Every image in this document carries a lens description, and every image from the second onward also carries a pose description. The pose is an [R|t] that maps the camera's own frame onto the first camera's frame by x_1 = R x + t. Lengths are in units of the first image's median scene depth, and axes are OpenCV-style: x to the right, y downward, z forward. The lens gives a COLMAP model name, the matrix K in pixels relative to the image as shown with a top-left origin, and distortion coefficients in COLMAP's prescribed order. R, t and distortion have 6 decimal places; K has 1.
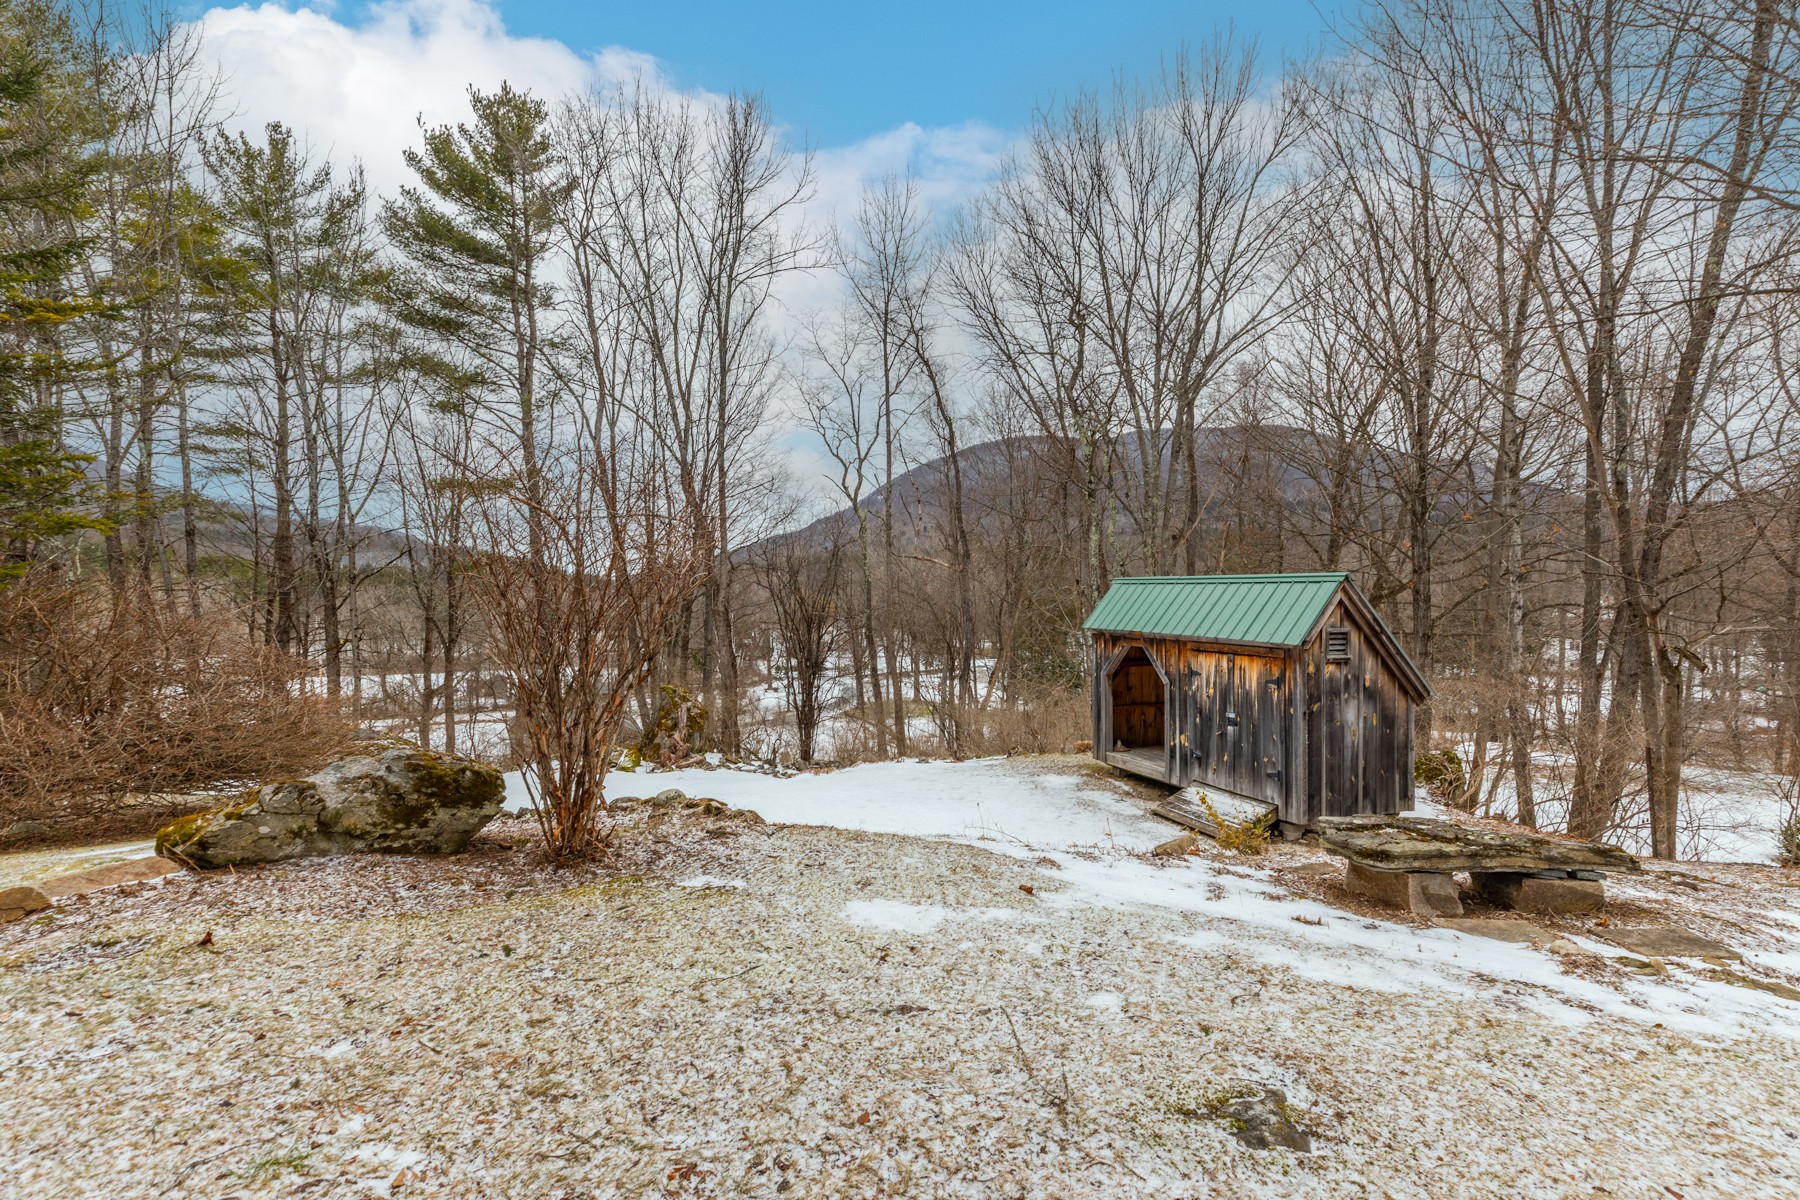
lens RADIAL K [[810.0, 0, 904.5], [0, 810.0, 595.3], [0, 0, 1]] dist [0.007096, -0.000002]
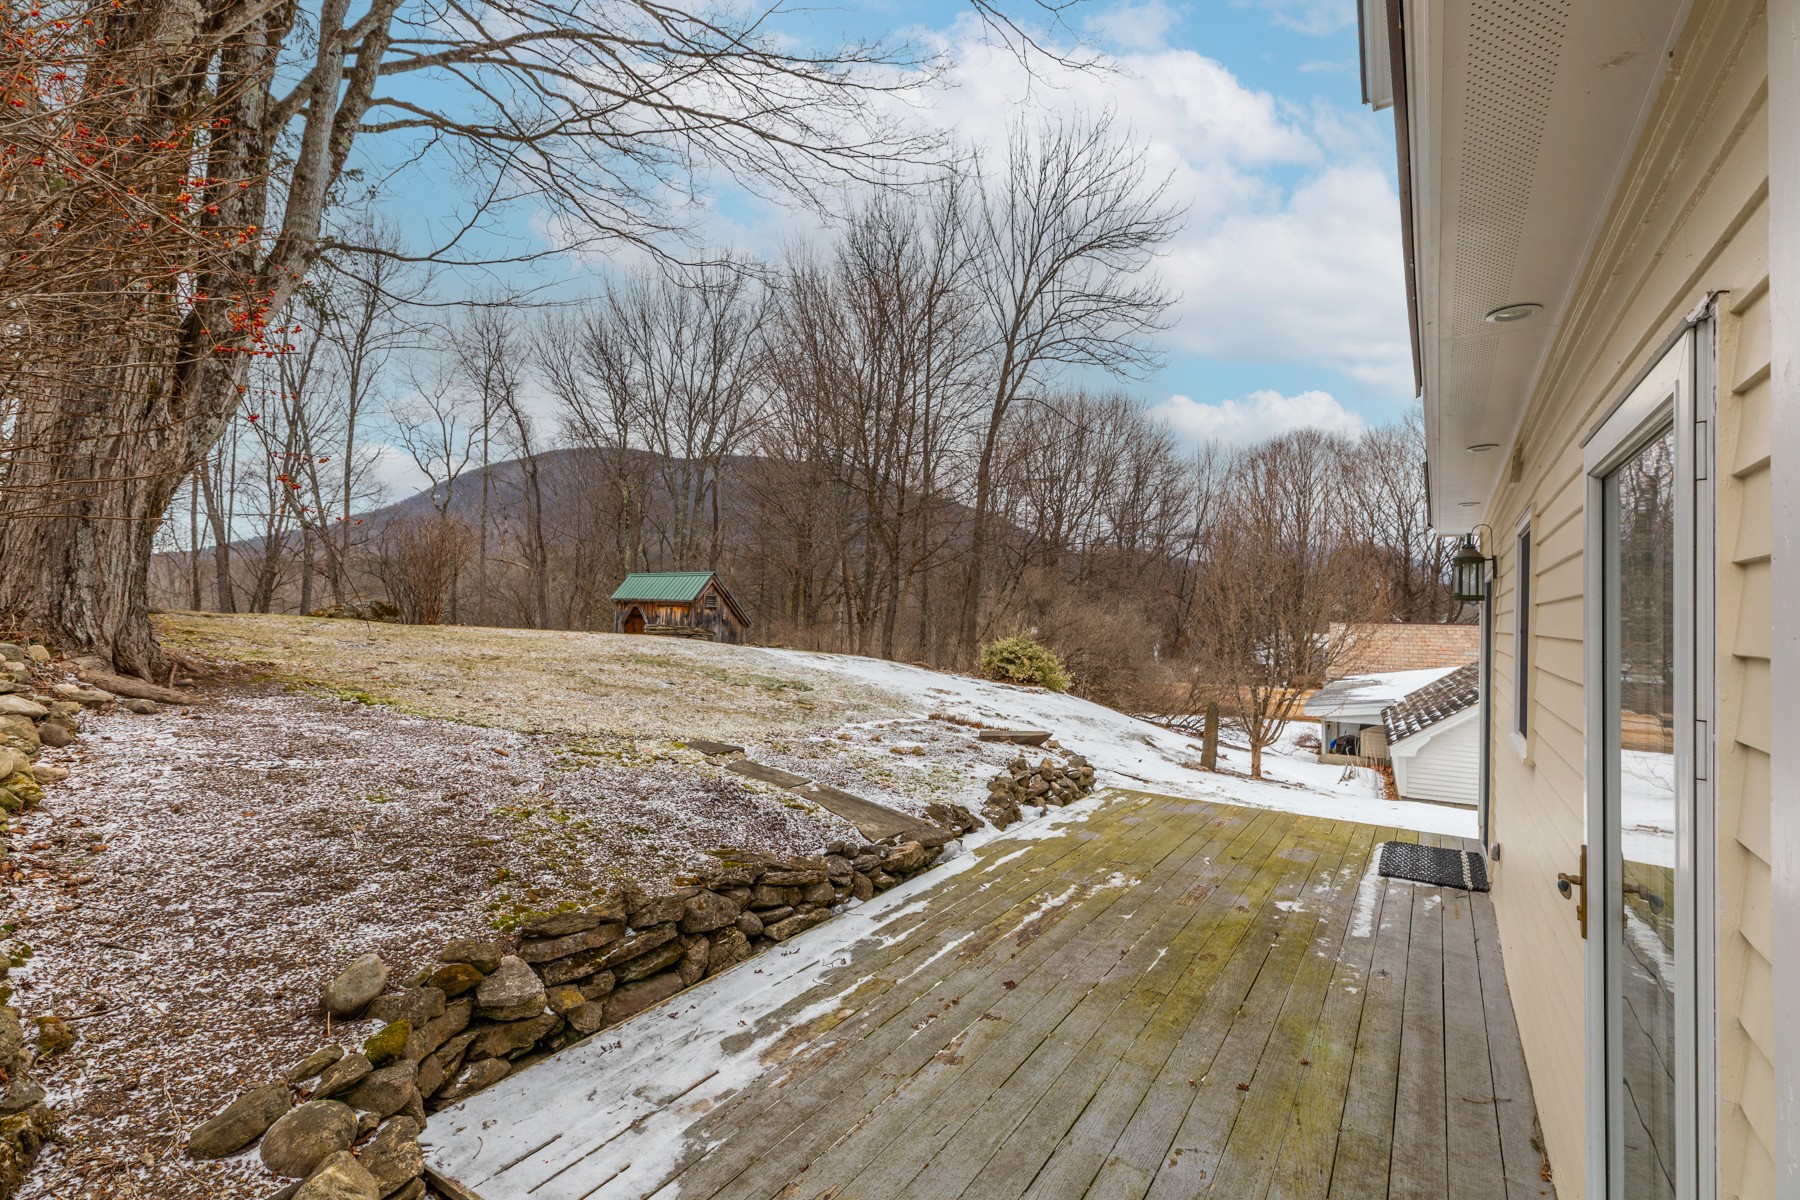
lens RADIAL K [[810.0, 0, 897.2], [0, 810.0, 597.6], [0, 0, 1]] dist [0.007096, -0.000002]
pose [[0.880026, 0.035782, 0.473575, -0.116502], [-0.025126, 0.999269, -0.028809, 0.093952], [-0.474260, 0.013454, 0.880282, -1.263574]]
